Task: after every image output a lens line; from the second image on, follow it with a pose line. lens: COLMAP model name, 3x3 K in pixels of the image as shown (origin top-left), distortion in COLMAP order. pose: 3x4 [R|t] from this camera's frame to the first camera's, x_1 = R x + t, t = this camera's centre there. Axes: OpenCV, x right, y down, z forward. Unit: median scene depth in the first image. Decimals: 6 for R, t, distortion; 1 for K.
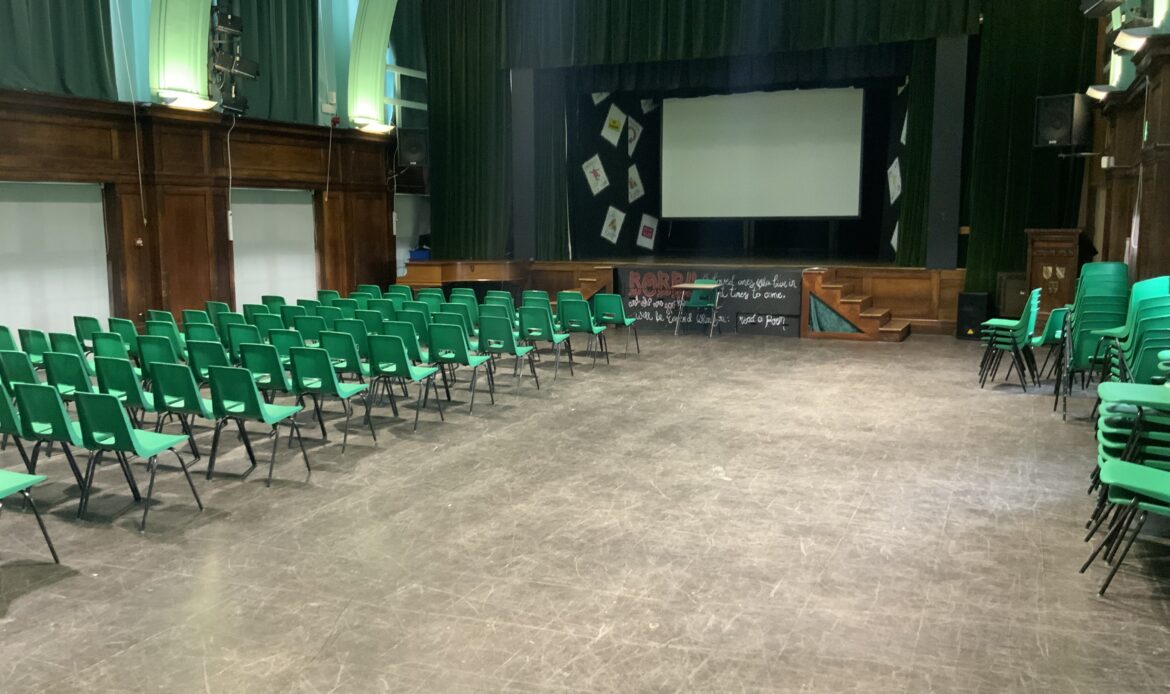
lens RADIAL K [[987.6, 0, 585.0], [0, 987.6, 347.0], [0, 0, 1]] dist [0.002297, -0.008828]
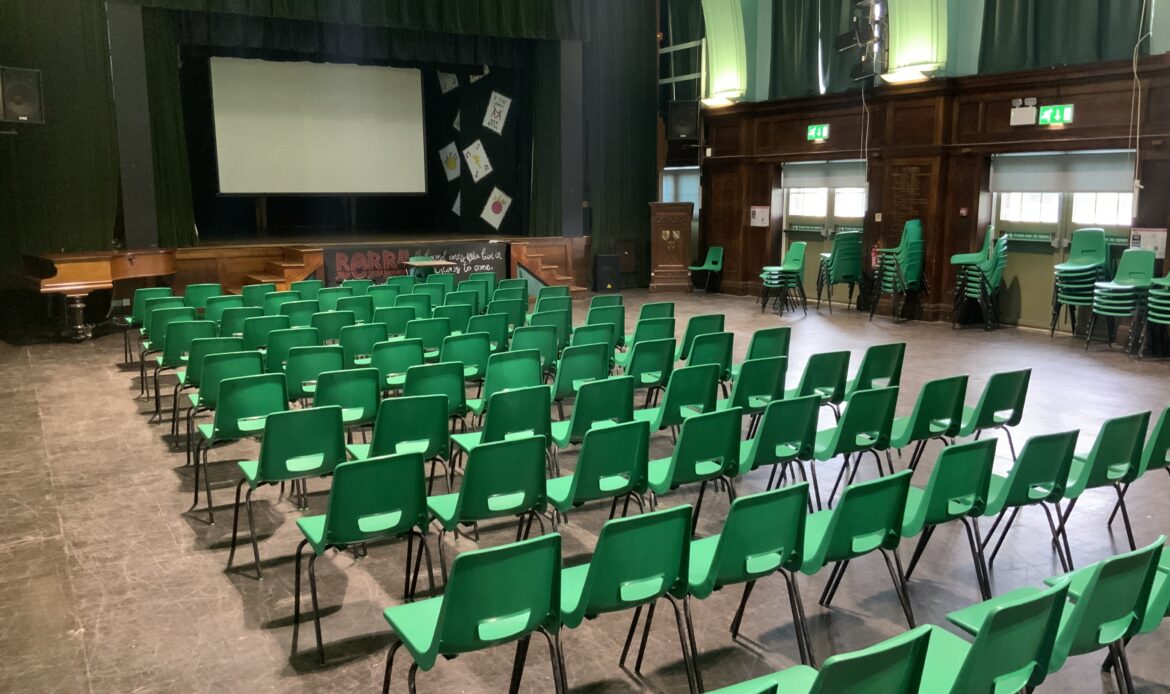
lens RADIAL K [[1003.8, 0, 600.9], [0, 1003.8, 295.9], [0, 0, 1]] dist [0.110521, -0.240453]
pose [[0.548747, -0.088985, 0.831239, -0.611996], [0.108523, 0.993488, 0.034712, -0.044238], [-0.828915, 0.071160, 0.554830, 0.292081]]
